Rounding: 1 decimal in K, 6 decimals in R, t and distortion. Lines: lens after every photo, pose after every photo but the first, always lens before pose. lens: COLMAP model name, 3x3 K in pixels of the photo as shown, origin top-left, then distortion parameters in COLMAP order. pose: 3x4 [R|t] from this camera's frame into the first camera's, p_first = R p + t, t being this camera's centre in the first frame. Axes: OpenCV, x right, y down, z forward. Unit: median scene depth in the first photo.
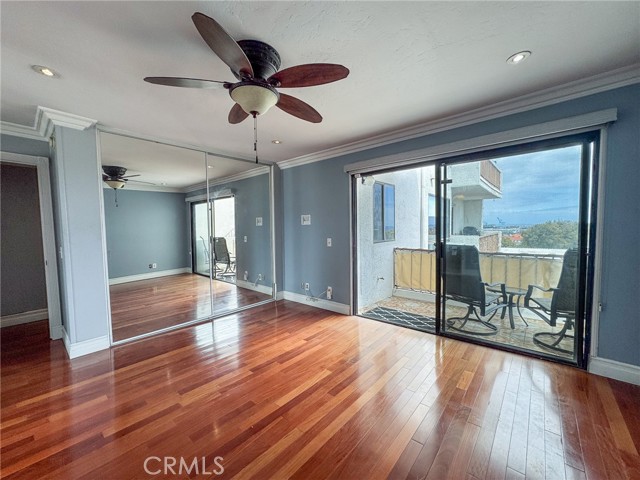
lens RADIAL K [[261.4, 0, 319.0], [0, 261.4, 239.3], [0, 0, 1]] dist [-0.000260, 0.000295]
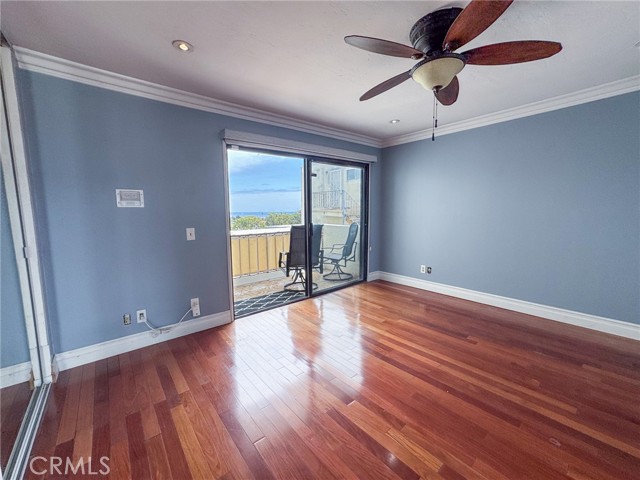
lens RADIAL K [[261.4, 0, 319.0], [0, 261.4, 239.3], [0, 0, 1]] dist [-0.000260, 0.000295]
pose [[0.167330, -0.098883, 0.980930, -0.615519], [0.054768, 0.994353, 0.090893, -0.019831], [-0.984379, 0.038515, 0.171801, 0.604300]]
